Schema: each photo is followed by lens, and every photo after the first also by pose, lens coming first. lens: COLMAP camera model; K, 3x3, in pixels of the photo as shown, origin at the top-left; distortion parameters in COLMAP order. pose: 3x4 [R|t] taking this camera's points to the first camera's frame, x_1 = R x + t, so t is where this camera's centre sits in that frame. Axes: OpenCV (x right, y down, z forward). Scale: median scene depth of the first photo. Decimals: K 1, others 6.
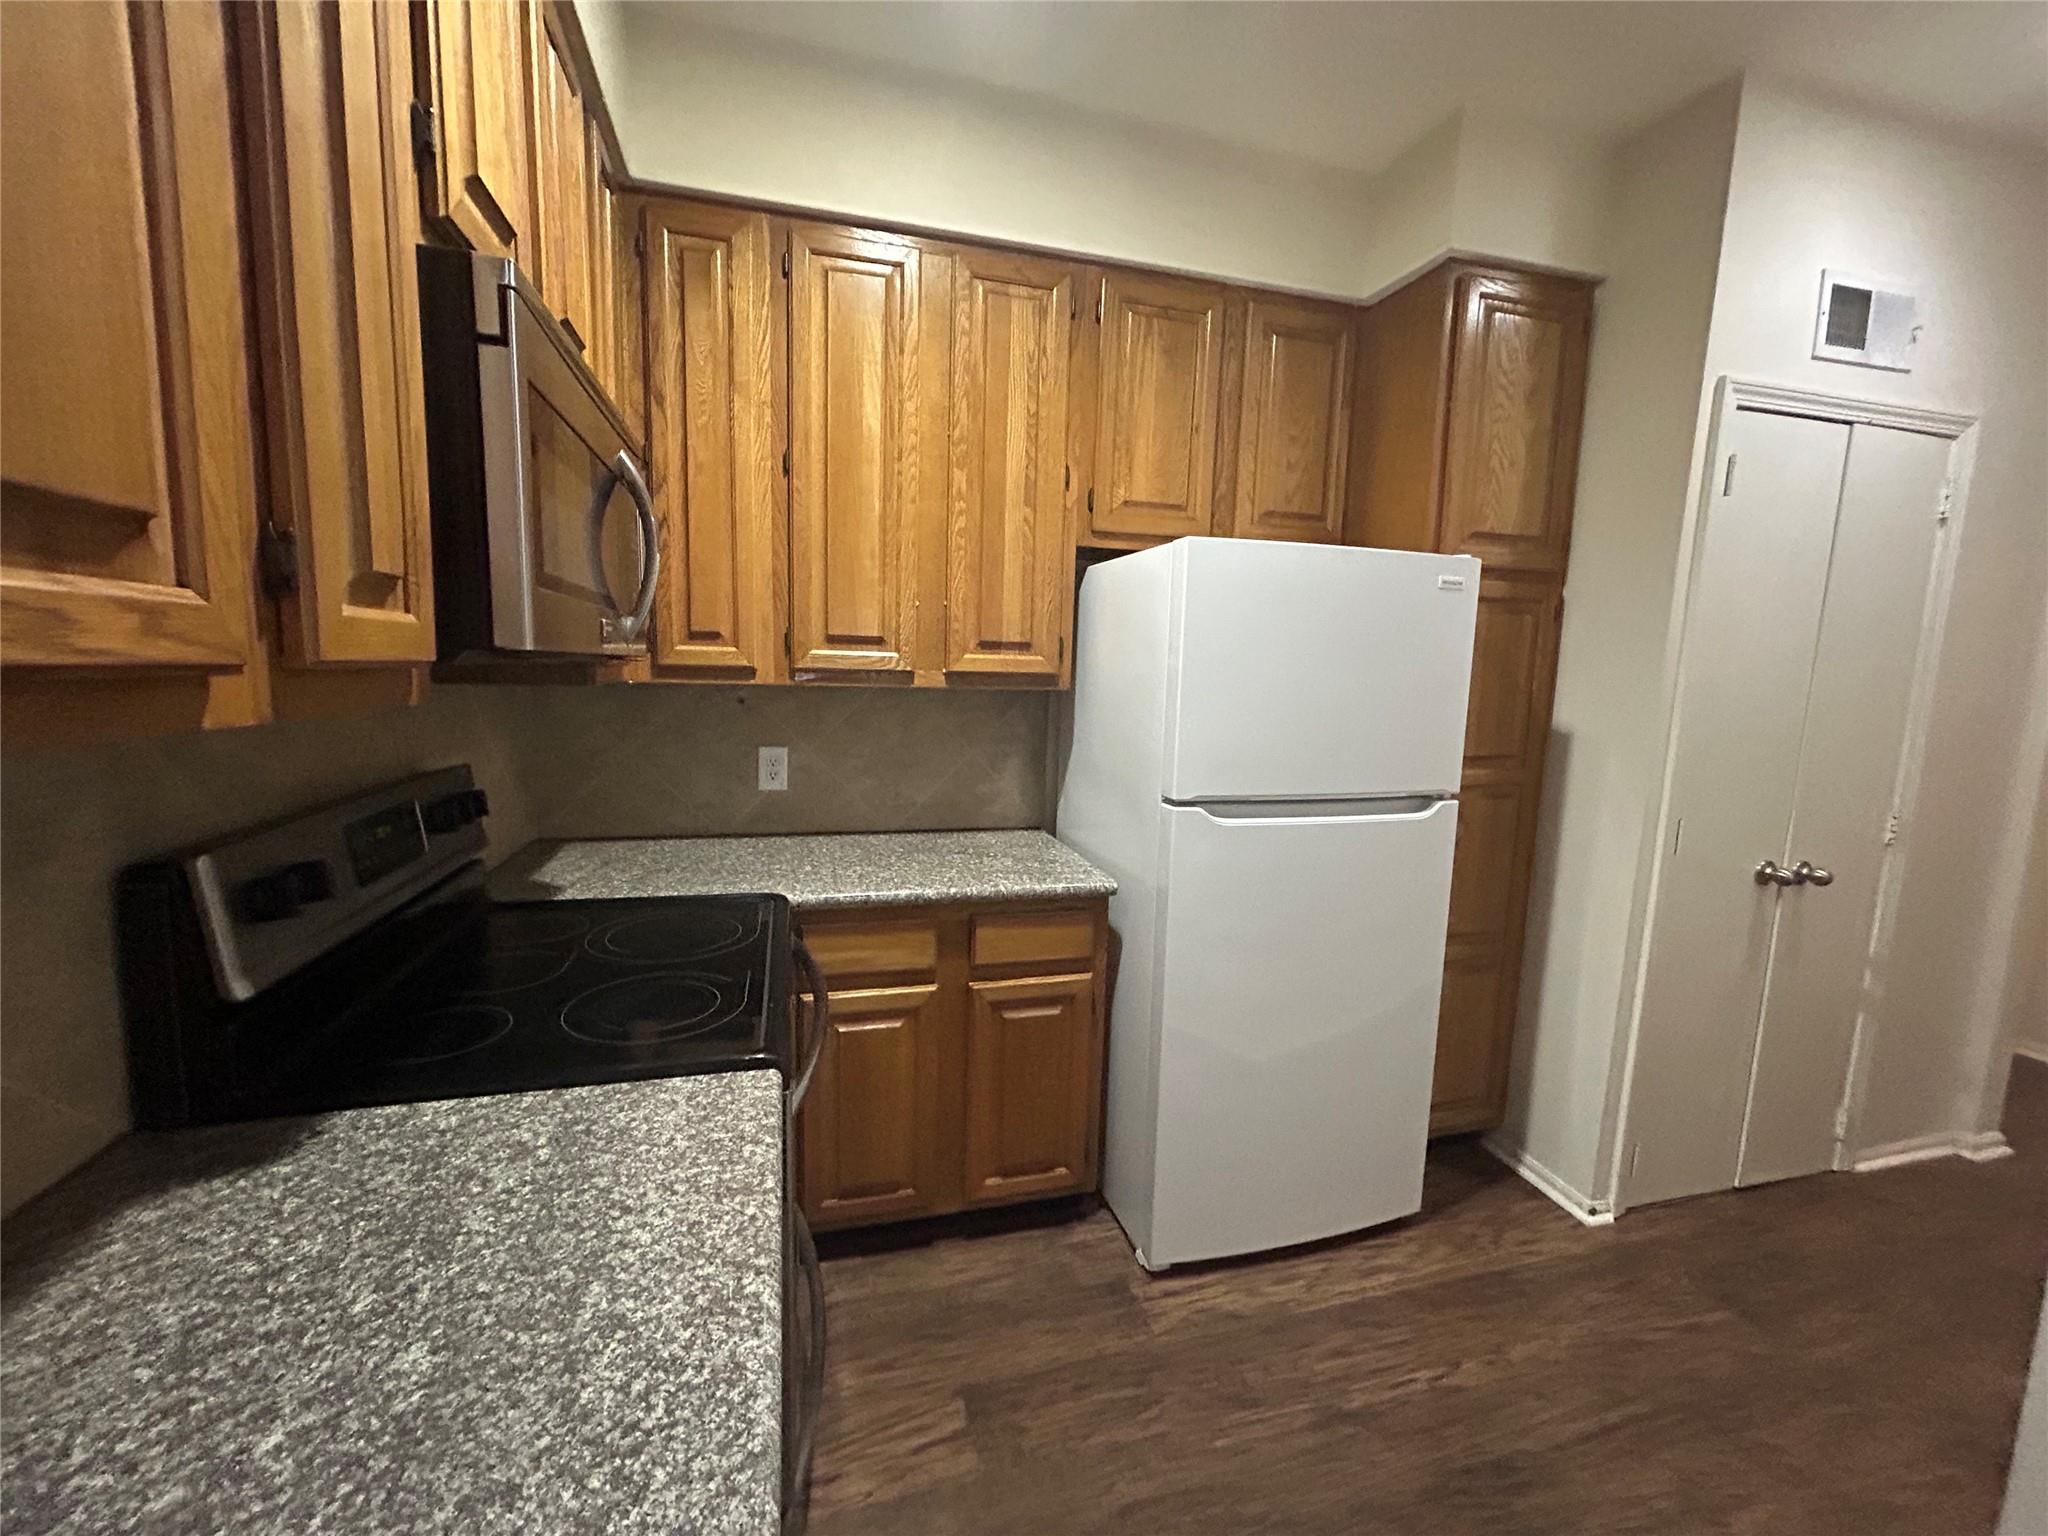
lens RADIAL K [[825.8, 0, 1024.0], [0, 825.8, 768.0], [0, 0, 1]] dist [-0.002669, 0.003353]
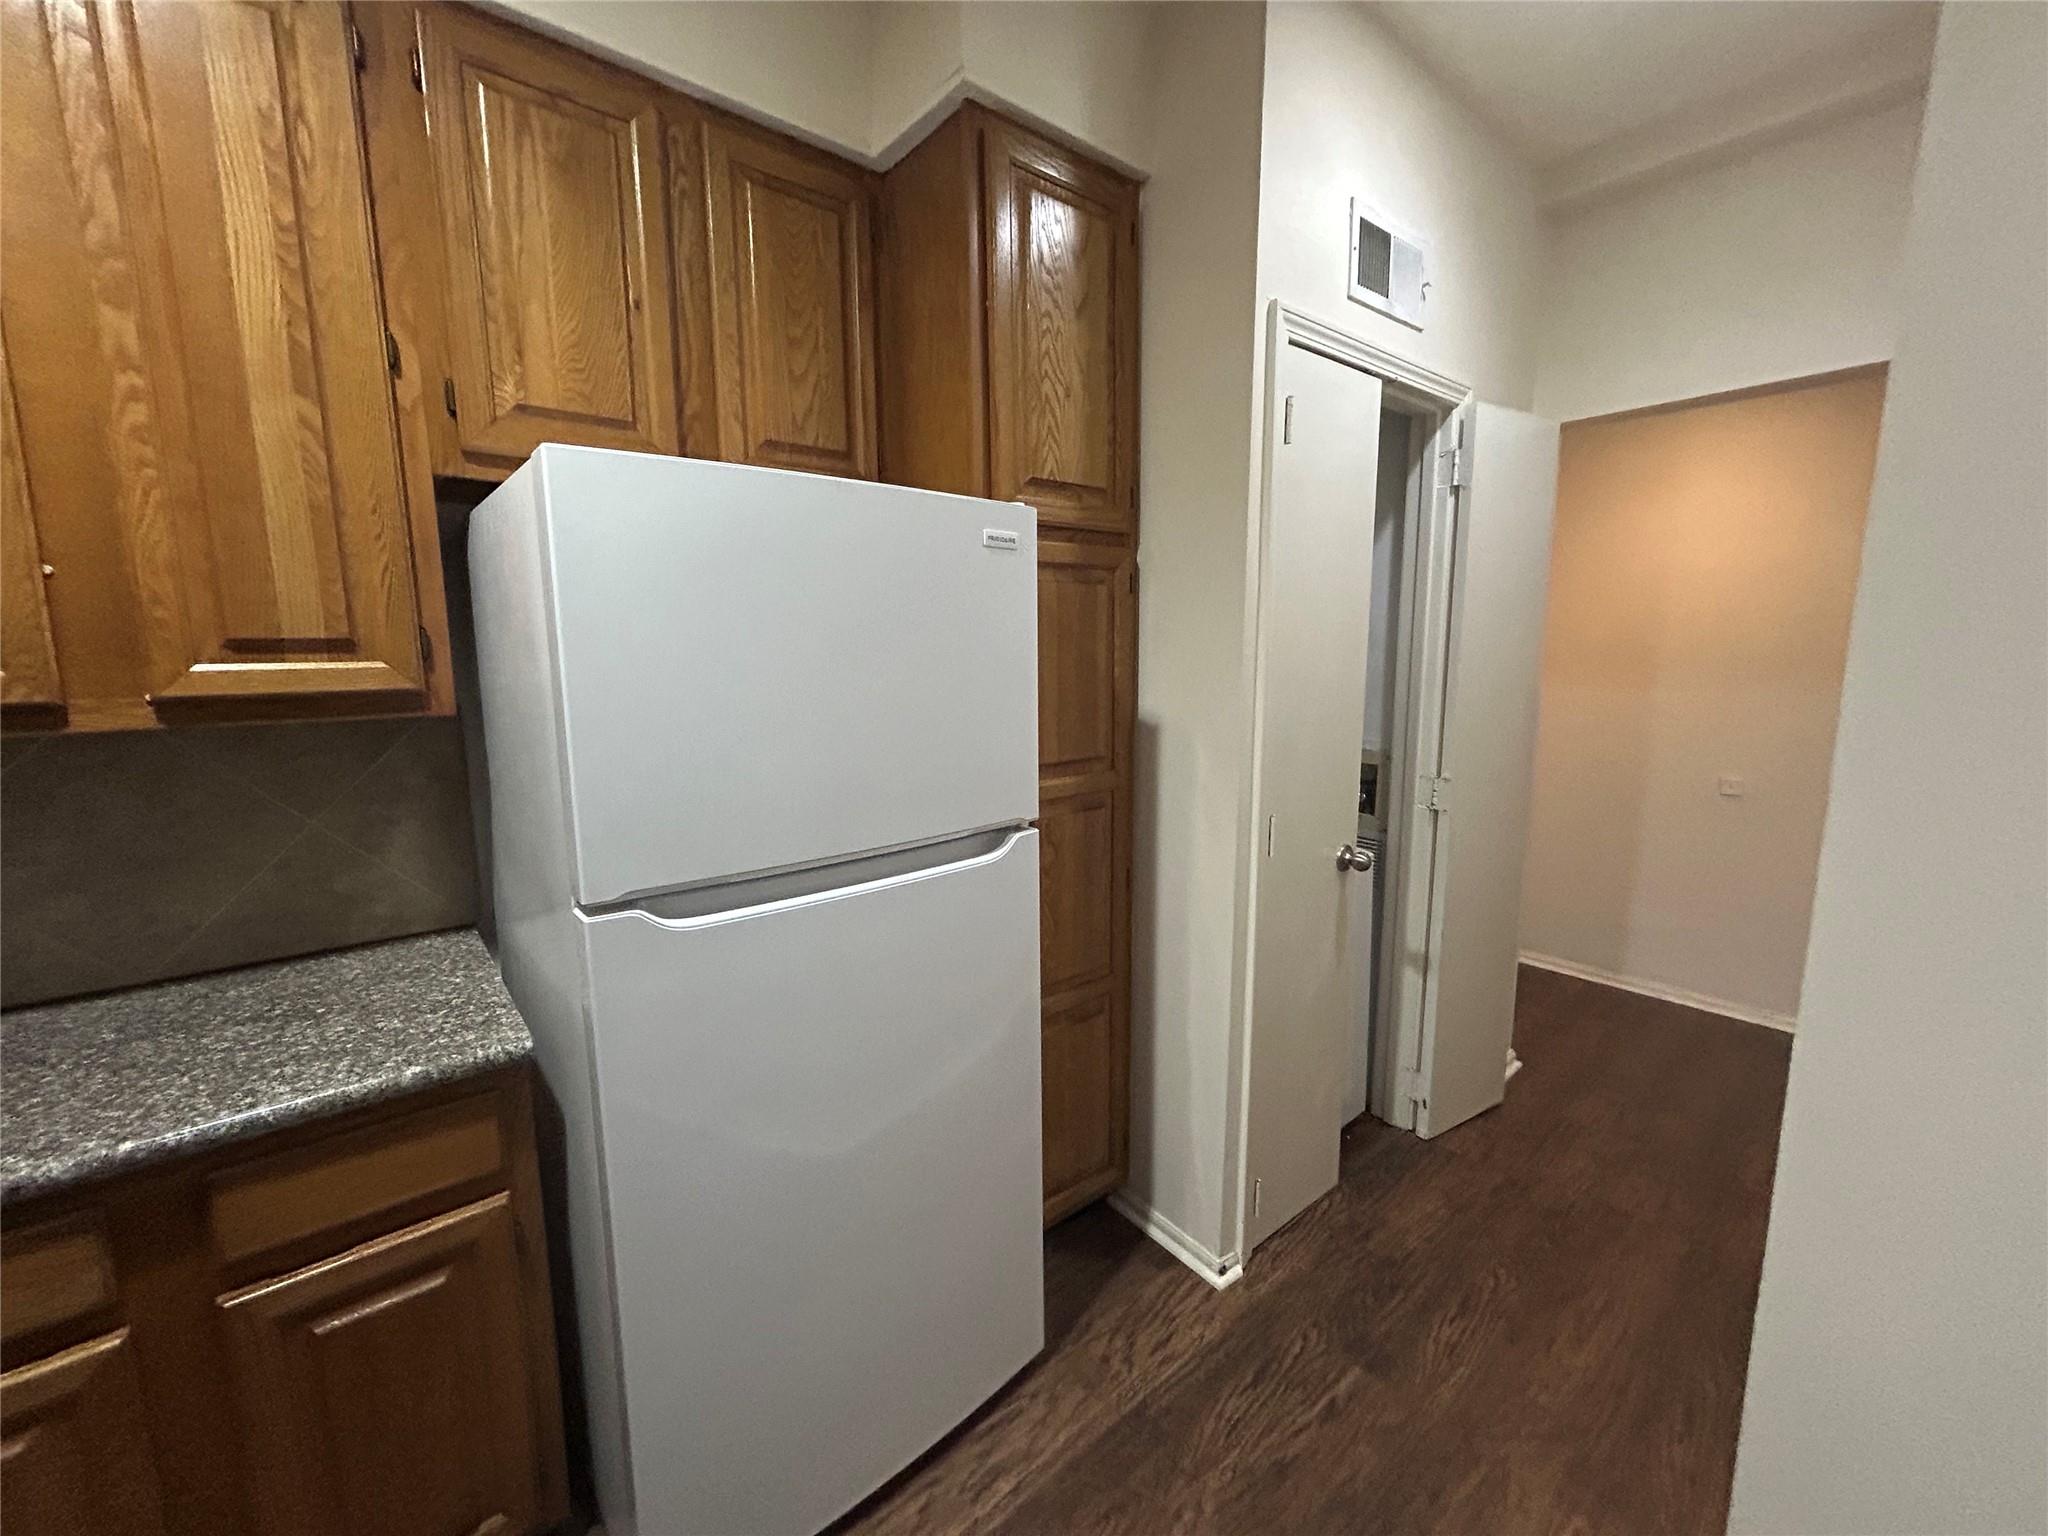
lens RADIAL K [[825.8, 0, 1024.0], [0, 825.8, 768.0], [0, 0, 1]] dist [-0.002669, 0.003353]
pose [[0.912193, -0.096250, 0.398297, 0.201322], [0.087078, 0.995353, 0.041104, -0.045956], [-0.400402, -0.002812, 0.916335, 0.287024]]
